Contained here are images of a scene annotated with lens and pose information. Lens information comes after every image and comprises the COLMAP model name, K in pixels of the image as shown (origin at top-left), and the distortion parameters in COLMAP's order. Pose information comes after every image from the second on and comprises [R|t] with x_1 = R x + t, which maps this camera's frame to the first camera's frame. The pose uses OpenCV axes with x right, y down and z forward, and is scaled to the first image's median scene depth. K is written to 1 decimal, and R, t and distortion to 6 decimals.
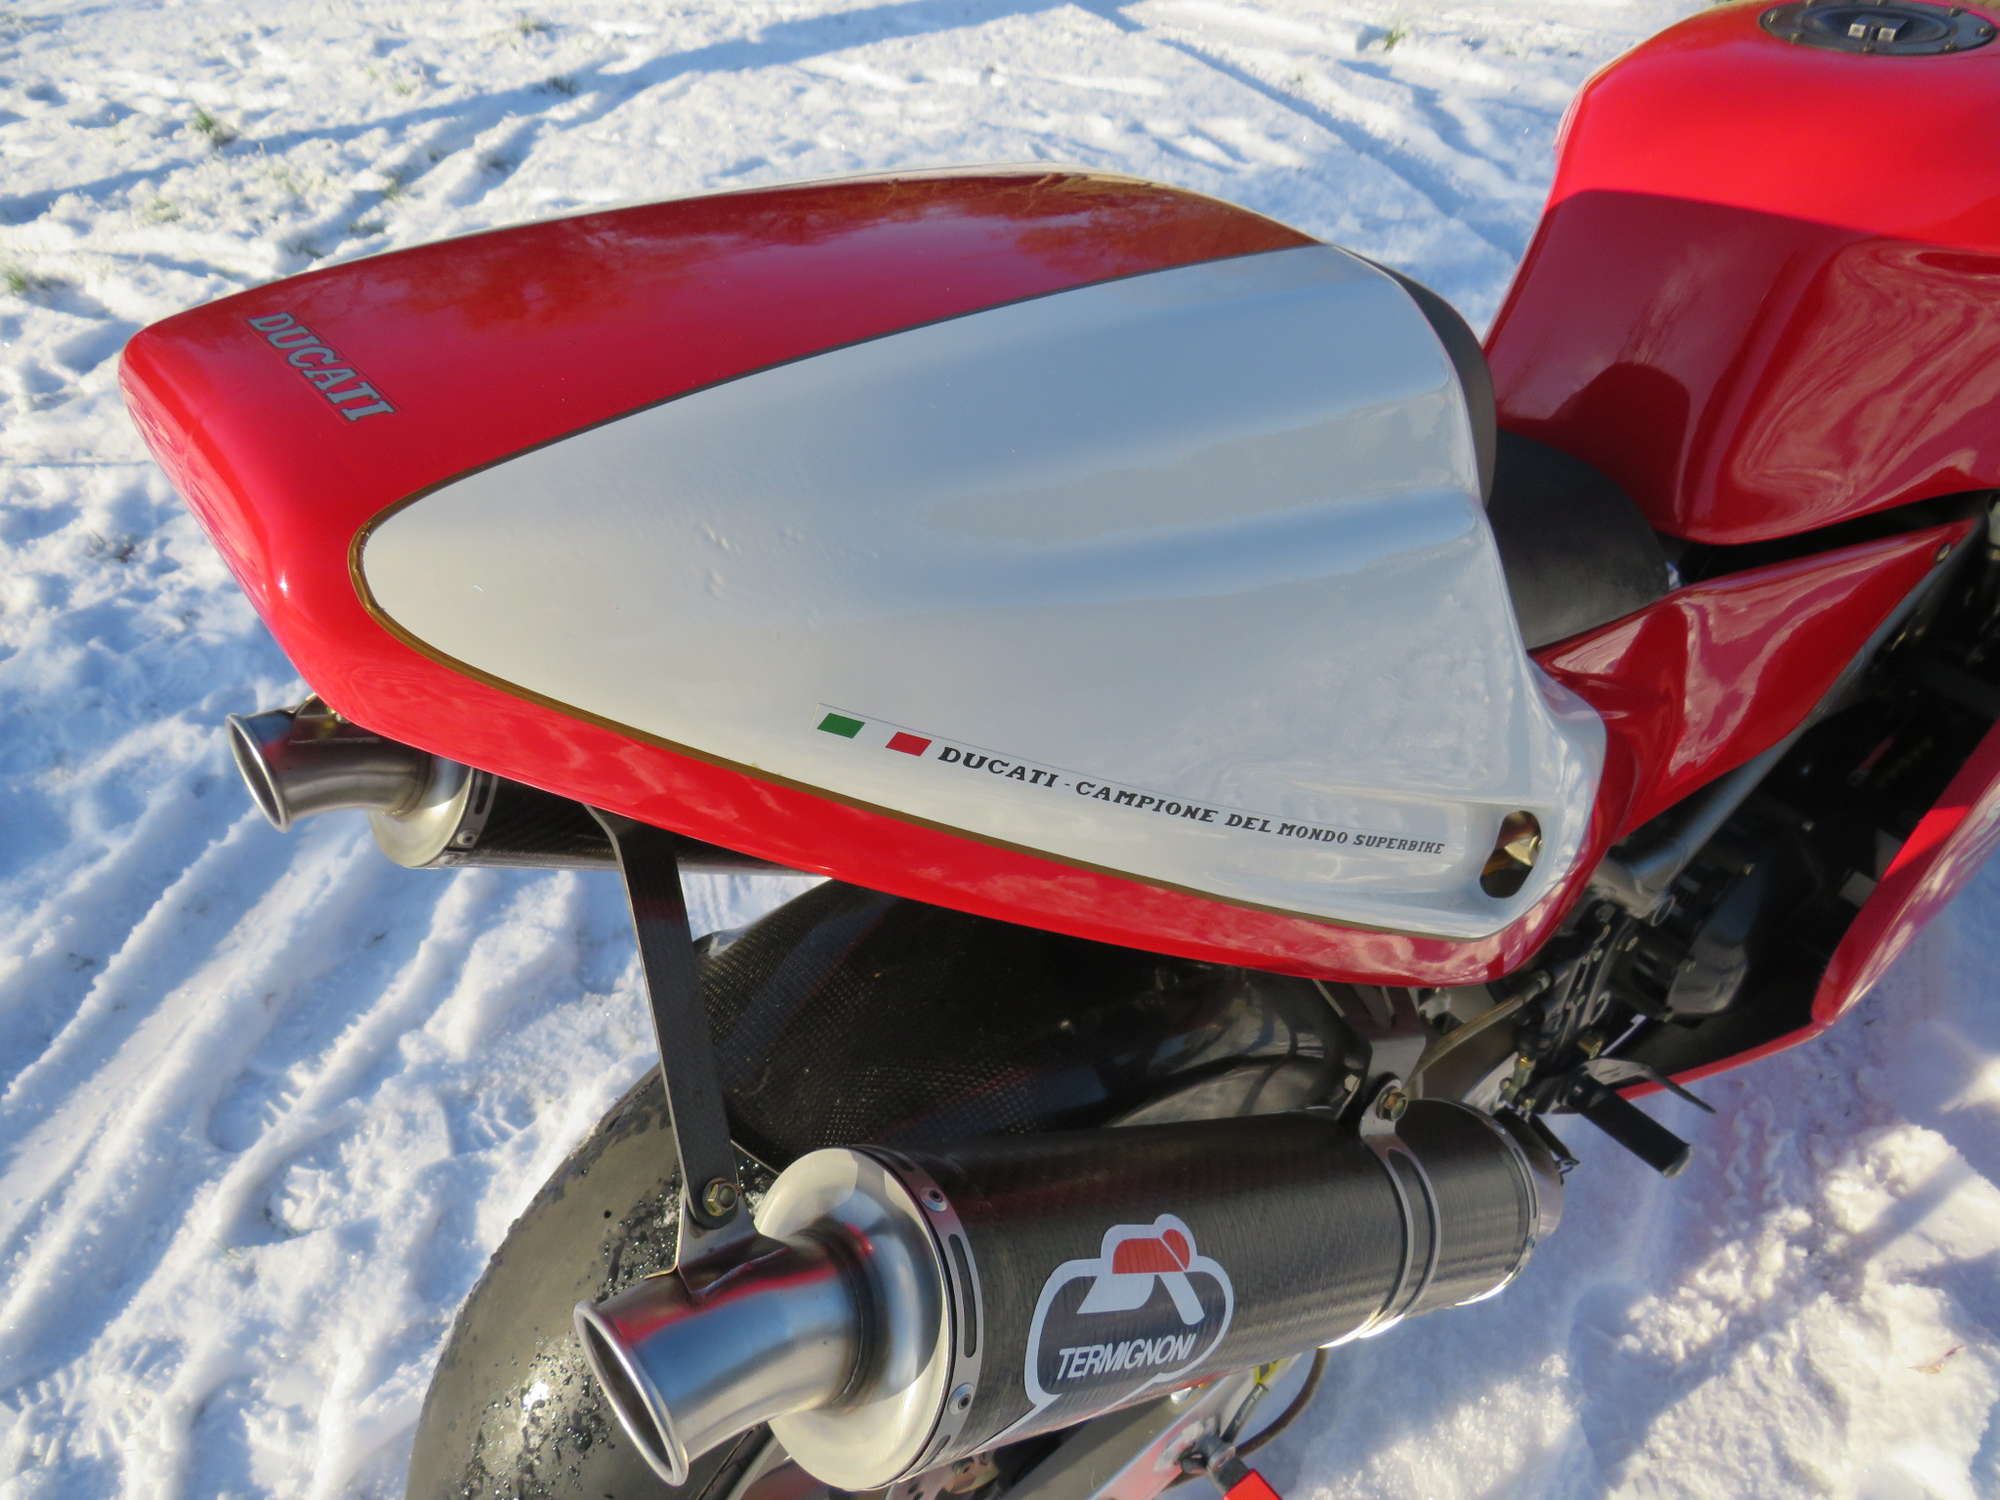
lens RADIAL K [[1410.1, 0, 998.0], [0, 1410.1, 756.4], [0, 0, 1]] dist [-0.030231, 0.011424]
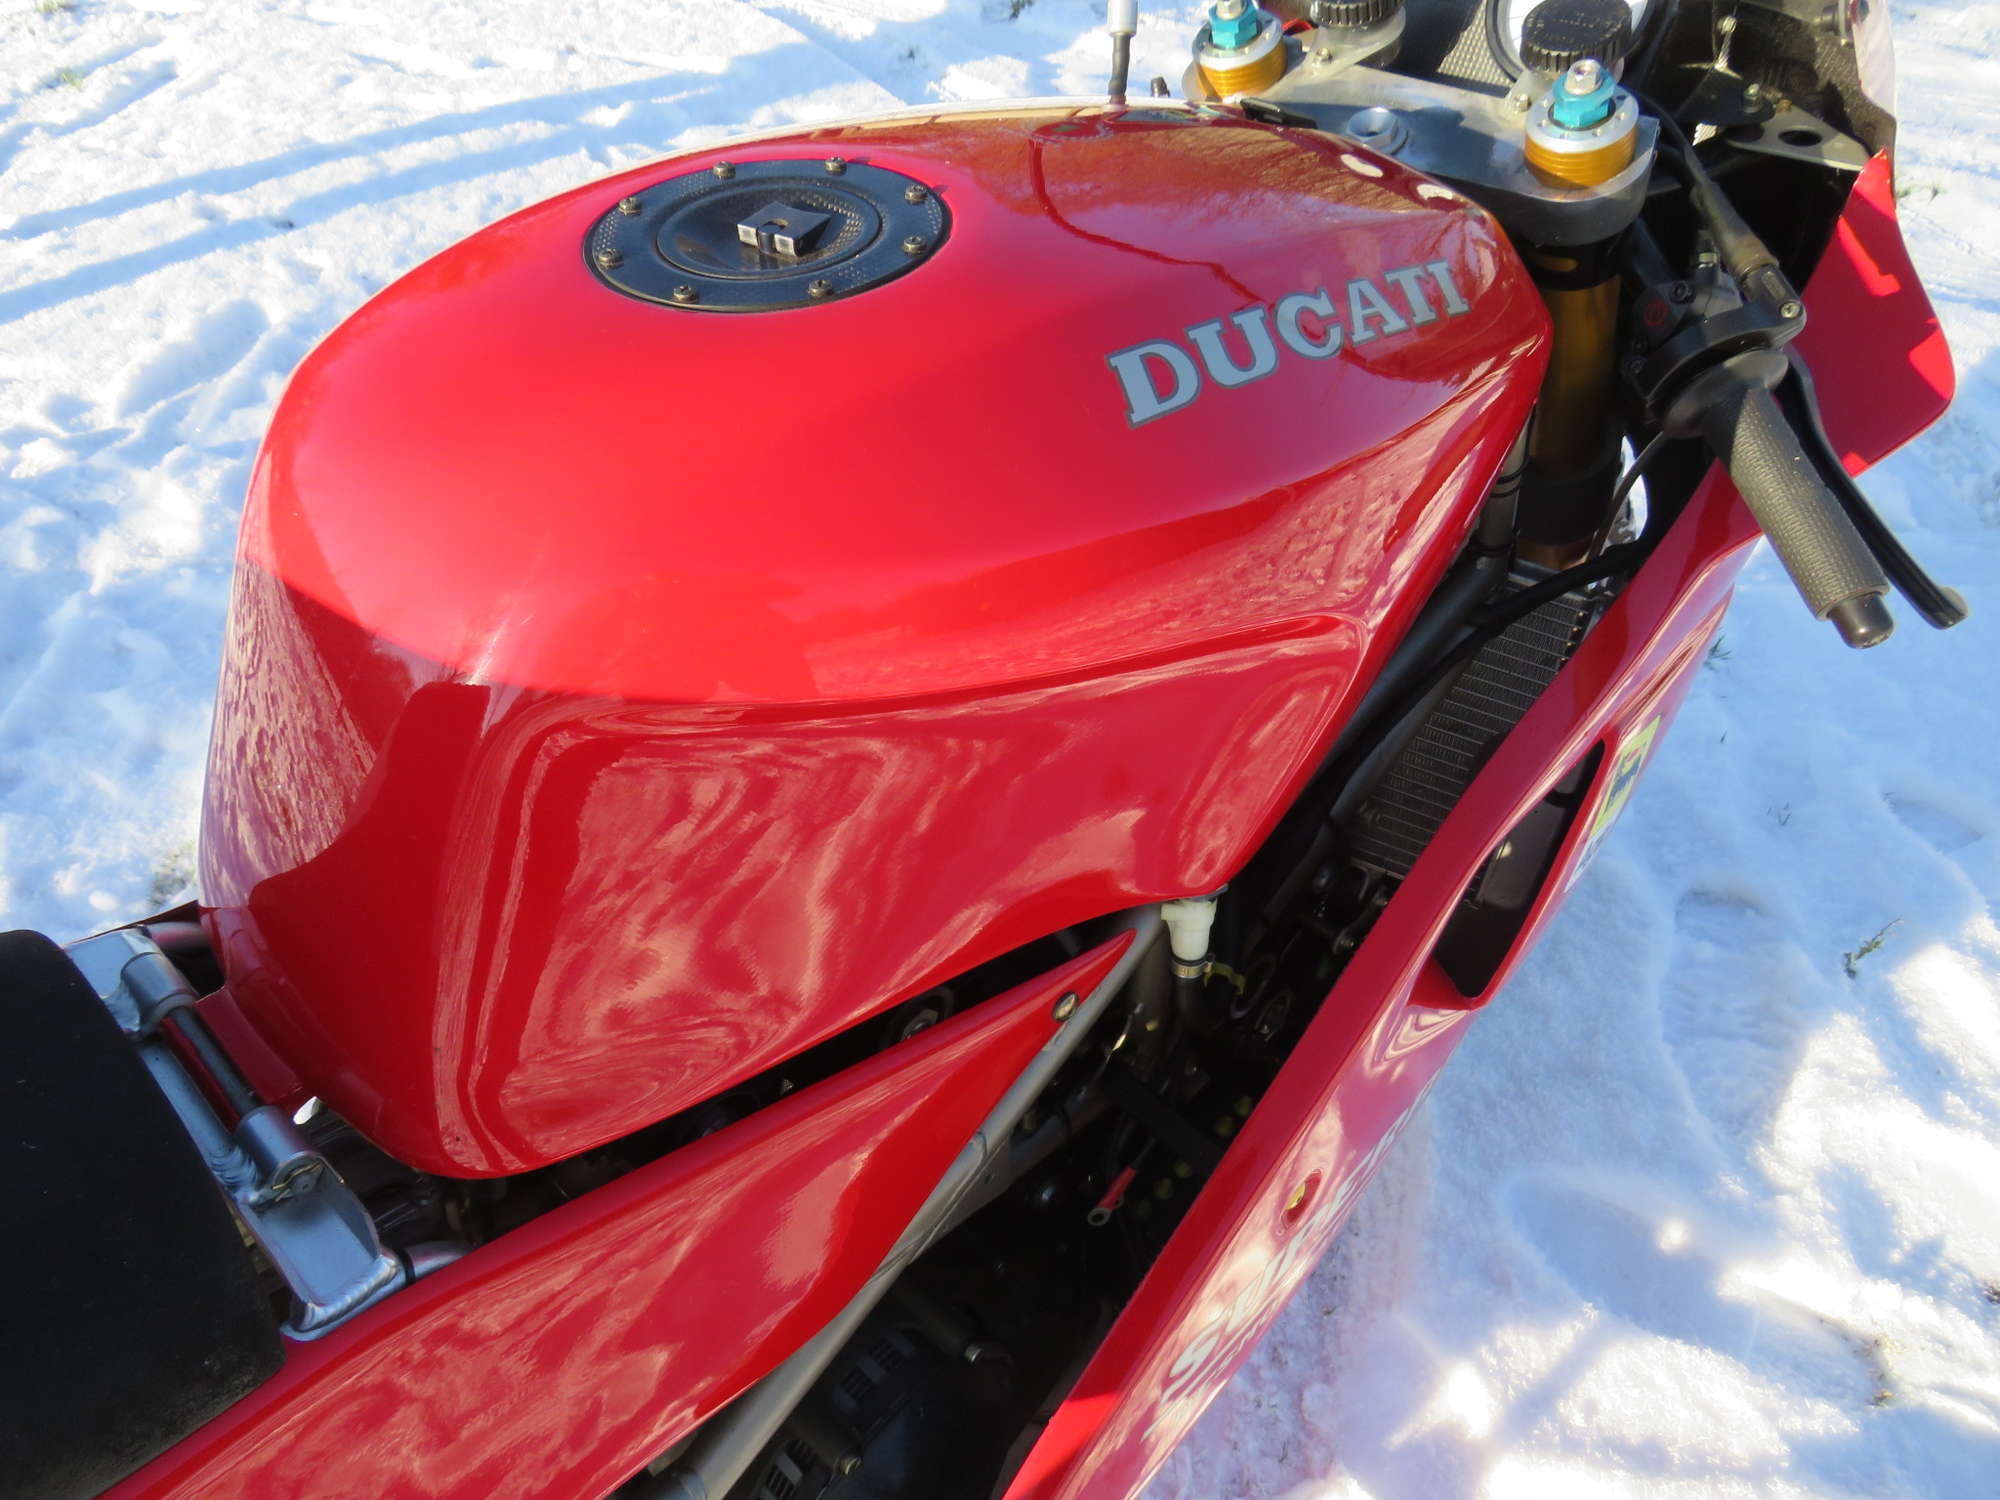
lens RADIAL K [[1410.1, 0, 970.7], [0, 1410.1, 750.9], [0, 0, 1]] dist [-0.030231, 0.011424]
pose [[0.991201, -0.073855, 0.109845, 0.435003], [0.070214, 0.996858, 0.036656, -0.221603], [-0.112207, -0.028621, 0.993273, 0.274084]]
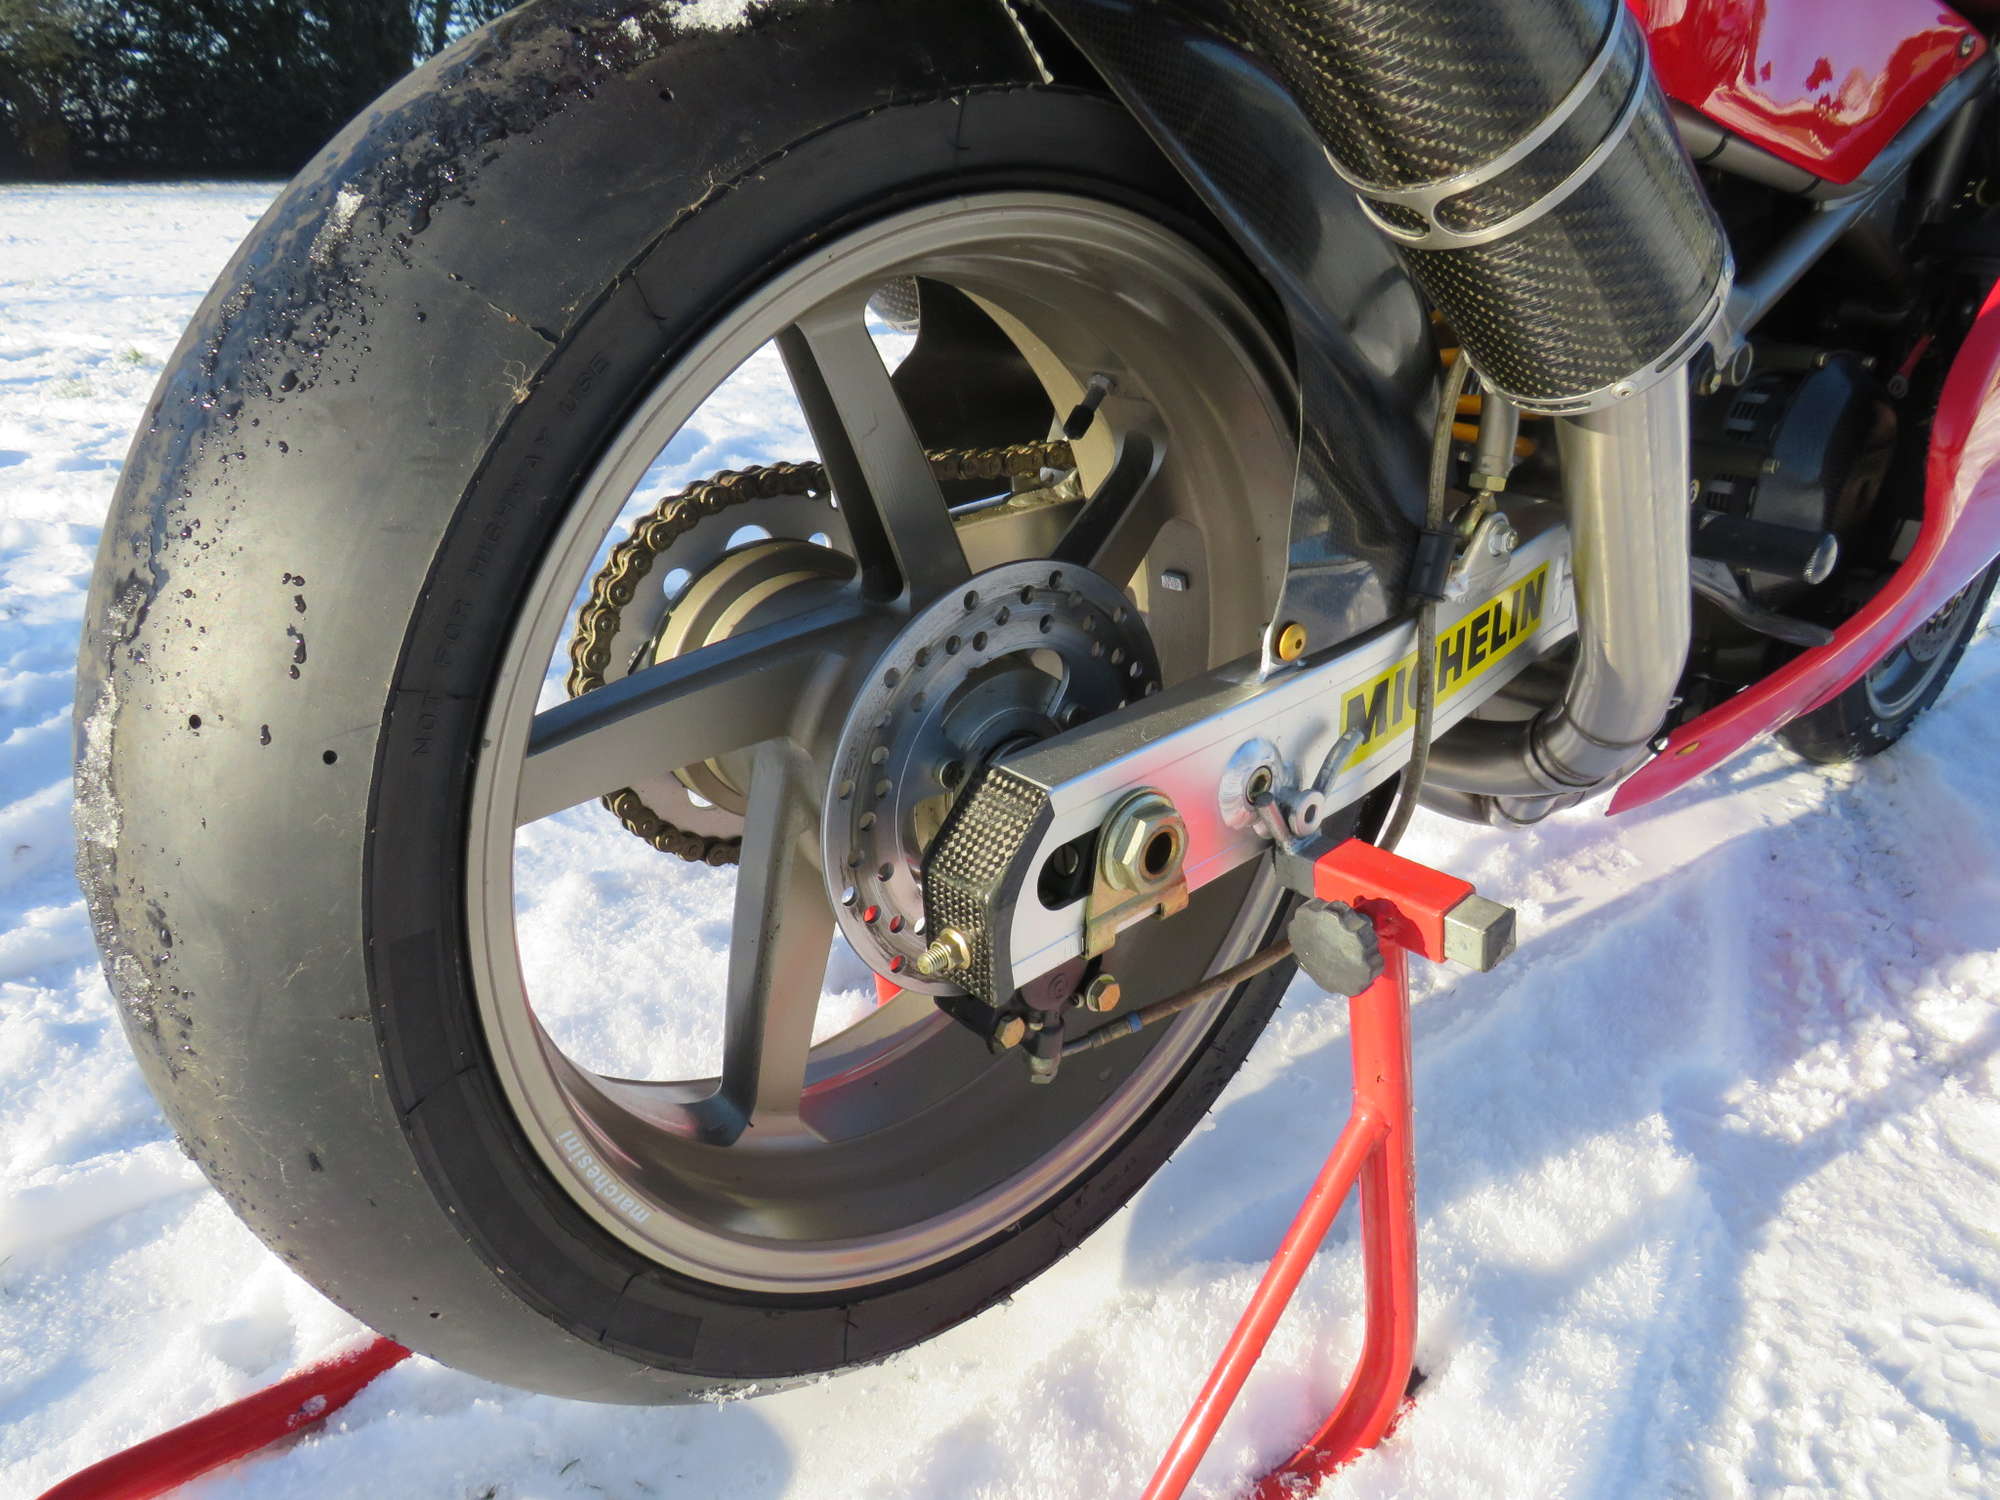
lens RADIAL K [[1410.1, 0, 1001.1], [0, 1410.1, 741.1], [0, 0, 1]] dist [-0.030231, 0.011424]
pose [[0.995608, 0.040800, 0.084262, -0.038448], [-0.013020, 0.951636, -0.306951, 0.470168], [-0.092710, 0.304506, 0.947988, 0.224163]]
